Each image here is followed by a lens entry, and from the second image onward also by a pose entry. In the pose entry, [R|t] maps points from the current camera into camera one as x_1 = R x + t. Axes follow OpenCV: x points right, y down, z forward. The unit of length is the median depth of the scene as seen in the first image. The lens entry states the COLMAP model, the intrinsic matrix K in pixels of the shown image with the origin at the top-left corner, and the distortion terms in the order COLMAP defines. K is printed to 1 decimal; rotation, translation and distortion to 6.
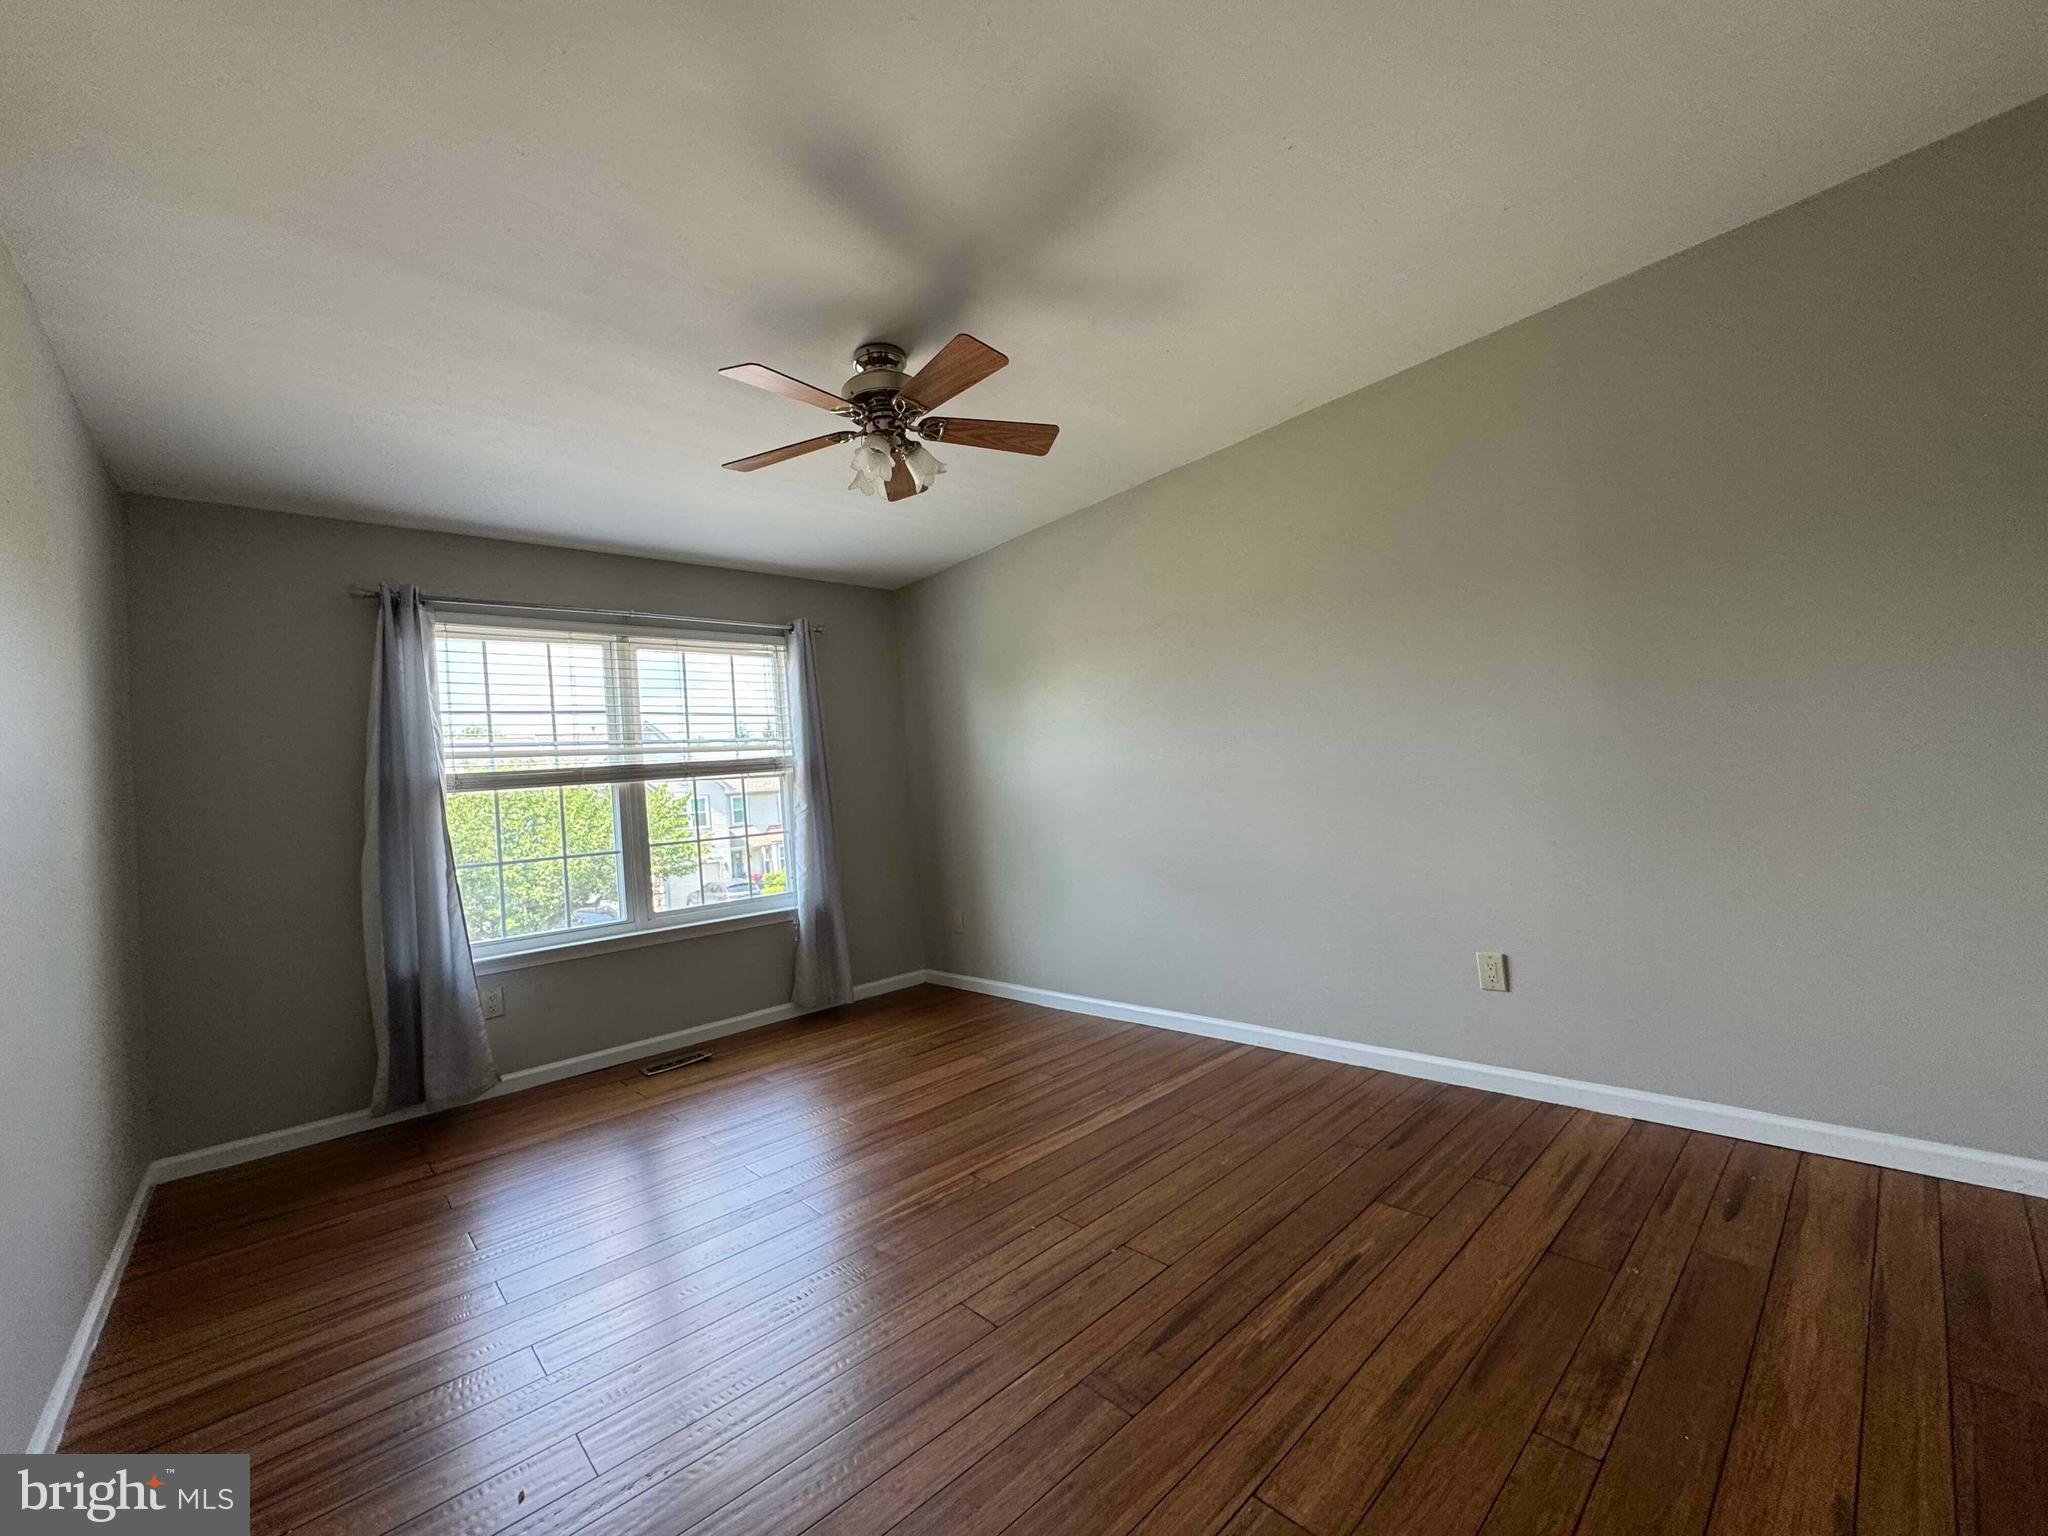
lens RADIAL K [[817.0, 0, 1024.0], [0, 817.0, 768.0], [0, 0, 1]] dist [-0.001841, -0.000112]
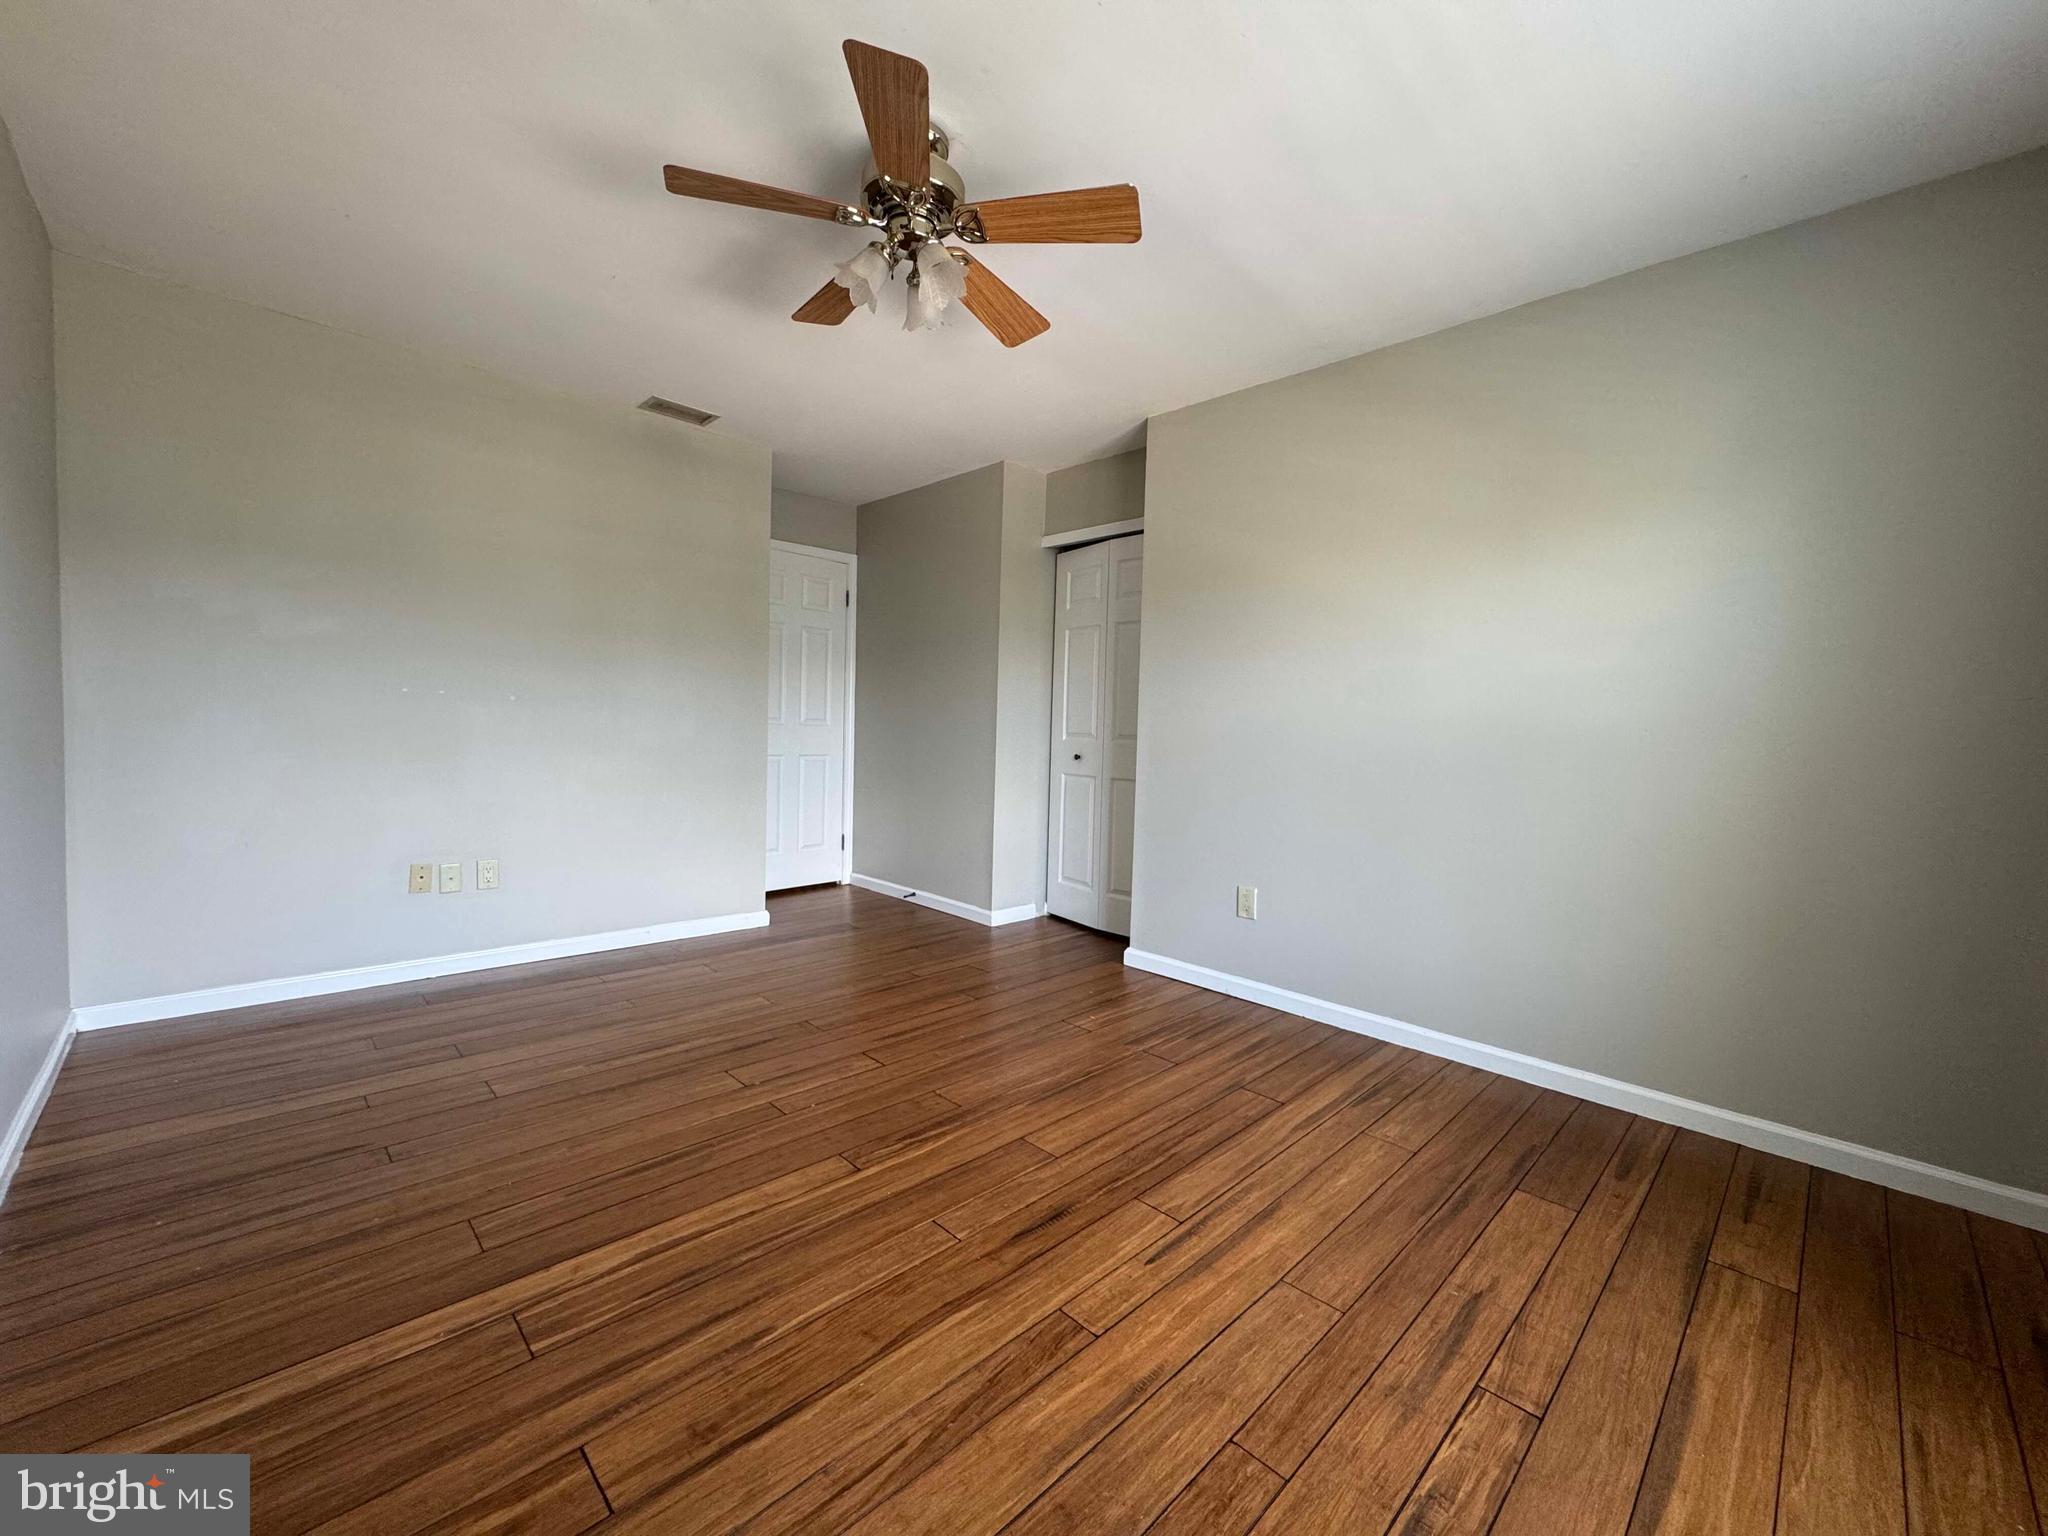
lens RADIAL K [[817.0, 0, 1024.0], [0, 817.0, 768.0], [0, 0, 1]] dist [-0.001841, -0.000112]
pose [[-0.998210, 0.051277, -0.030767, -0.207334], [0.050584, 0.998458, 0.022874, 0.082048], [0.031892, 0.021277, -0.999265, 1.672639]]
